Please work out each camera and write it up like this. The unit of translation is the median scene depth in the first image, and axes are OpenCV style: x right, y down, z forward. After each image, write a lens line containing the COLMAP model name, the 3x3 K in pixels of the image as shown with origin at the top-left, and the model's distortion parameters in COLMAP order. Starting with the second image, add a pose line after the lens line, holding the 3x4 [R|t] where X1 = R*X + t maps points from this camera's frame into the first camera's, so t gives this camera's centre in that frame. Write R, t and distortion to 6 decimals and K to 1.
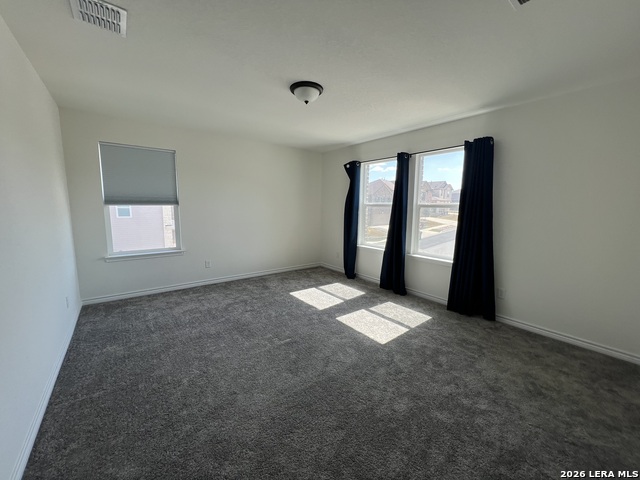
lens RADIAL K [[256.6, 0, 316.4], [0, 256.6, 240.7], [0, 0, 1]] dist [0.000850, 0.000030]
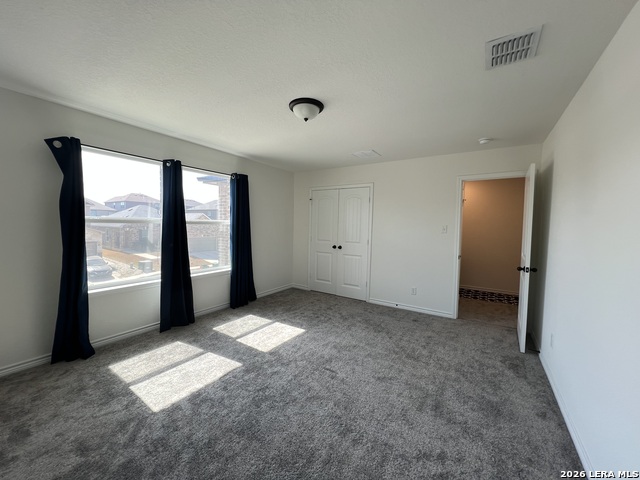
lens RADIAL K [[255.2, 0, 315.9], [0, 255.2, 238.5], [0, 0, 1]] dist [-0.001822, 0.000175]
pose [[-0.316878, -0.067730, 0.946045, -0.664193], [0.113038, 0.987641, 0.108570, -0.133690], [-0.941706, 0.141343, -0.305306, 0.891294]]
